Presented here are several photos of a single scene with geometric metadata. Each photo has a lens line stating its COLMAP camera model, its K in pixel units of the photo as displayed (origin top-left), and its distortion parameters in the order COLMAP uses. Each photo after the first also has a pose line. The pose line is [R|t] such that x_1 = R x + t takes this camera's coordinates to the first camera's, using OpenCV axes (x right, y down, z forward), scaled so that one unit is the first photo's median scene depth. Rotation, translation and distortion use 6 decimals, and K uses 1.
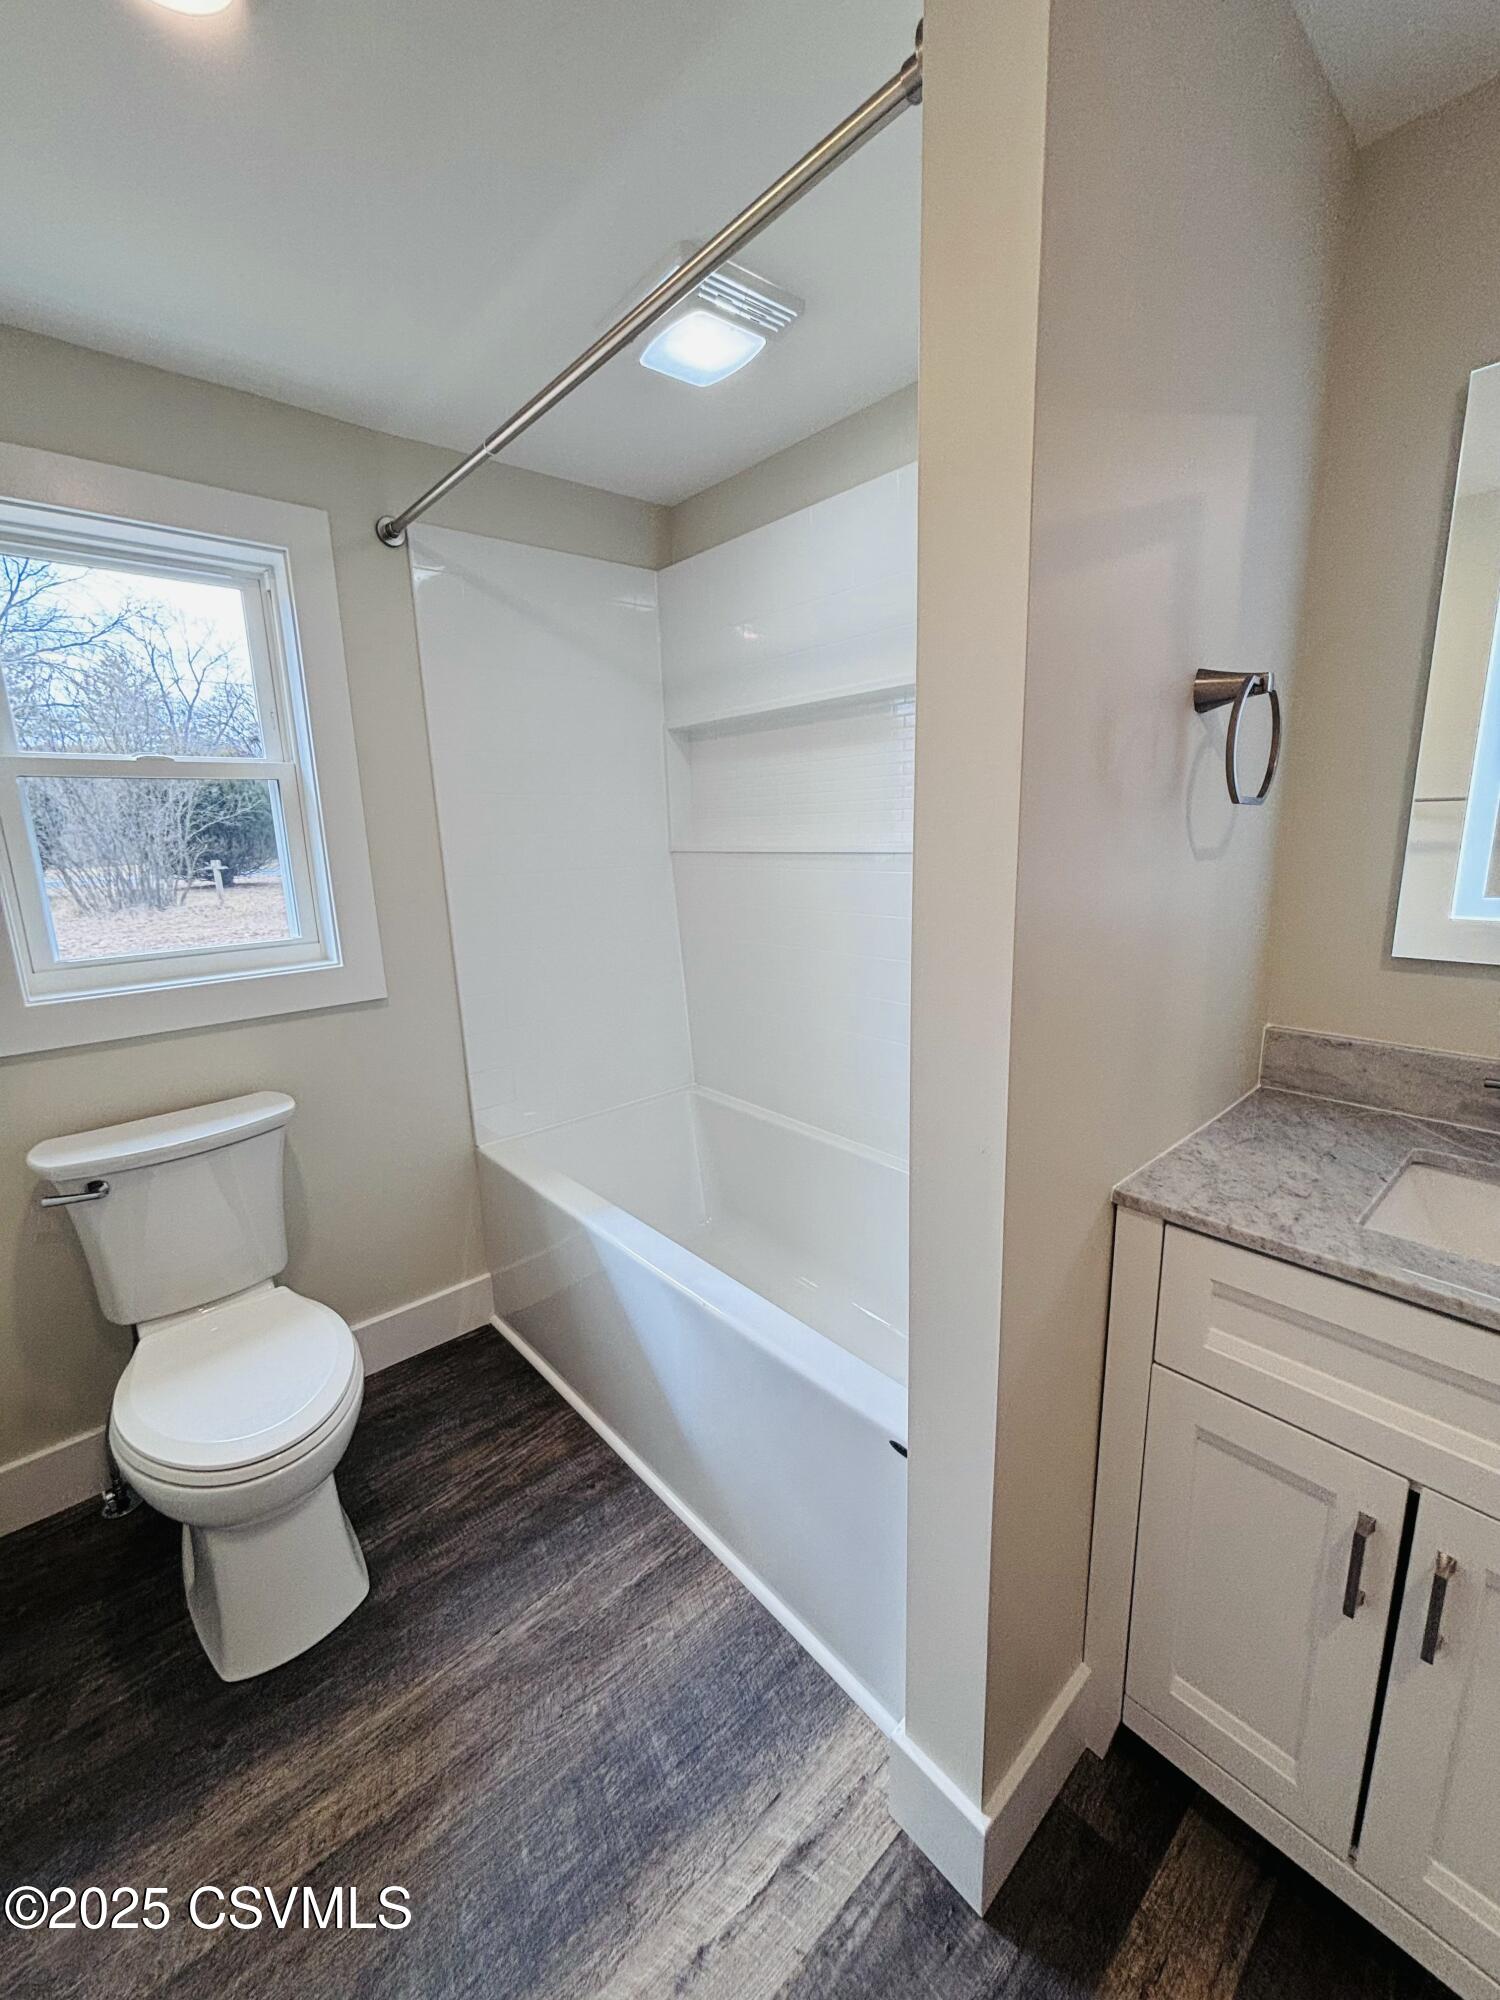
lens RADIAL K [[809.0, 0, 742.3], [0, 809.0, 998.9], [0, 0, 1]] dist [0.005422, -0.000282]
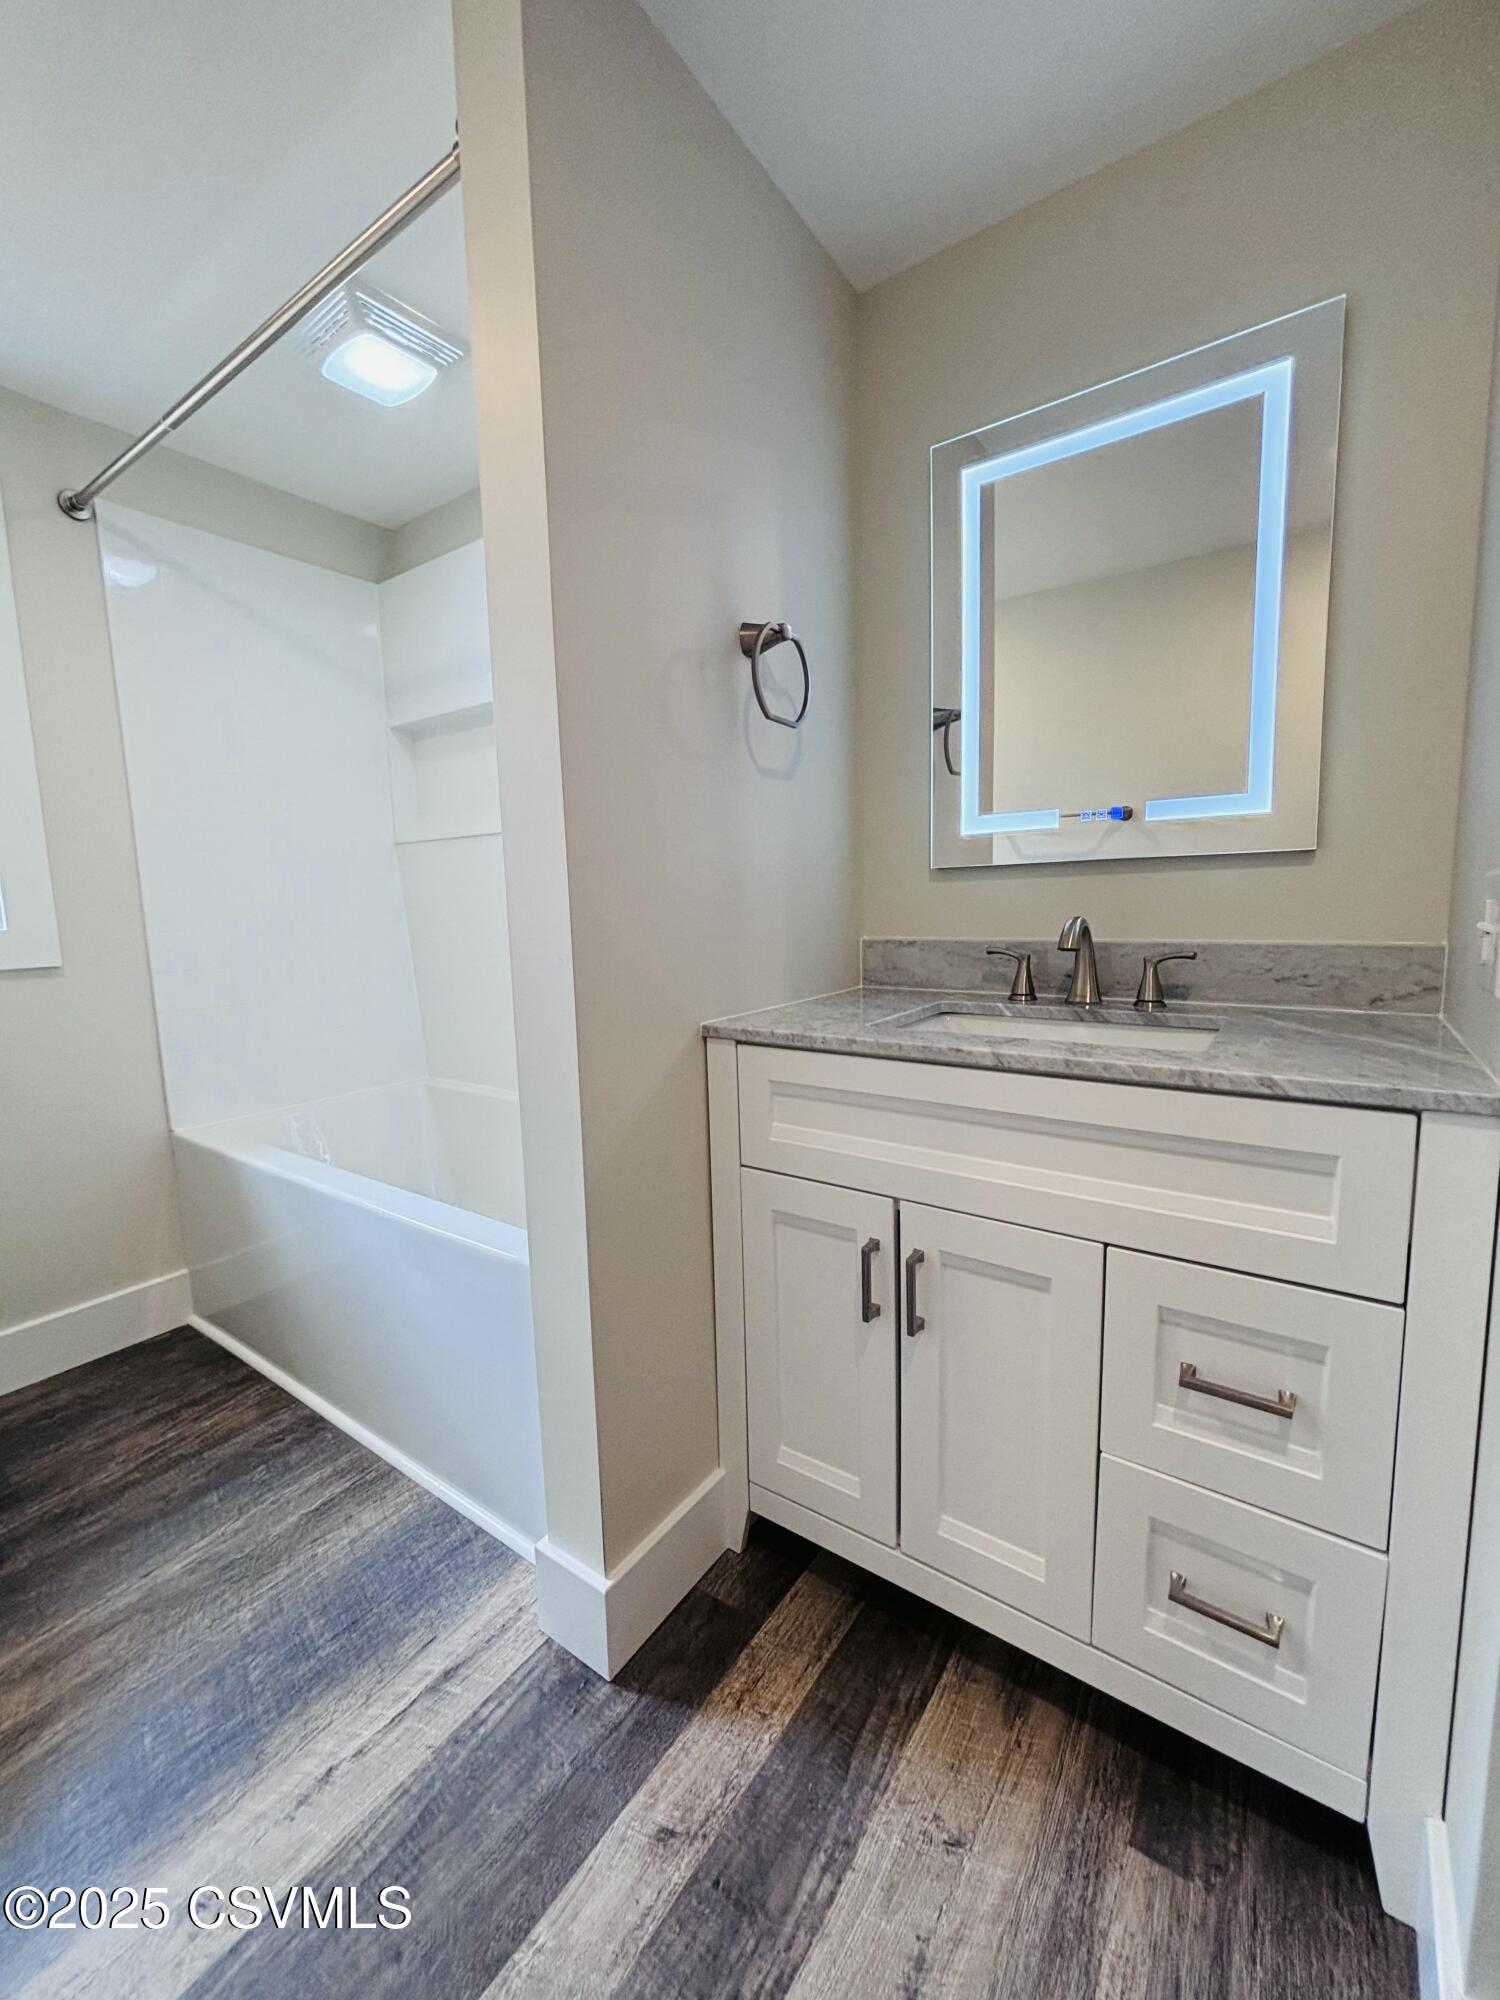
lens RADIAL K [[809.0, 0, 744.3], [0, 809.0, 996.8], [0, 0, 1]] dist [0.005422, -0.000282]
pose [[0.972805, -0.024172, 0.230360, 0.190826], [0.046837, 0.994523, -0.093434, 0.247557], [-0.226840, 0.101683, 0.968609, -0.165590]]
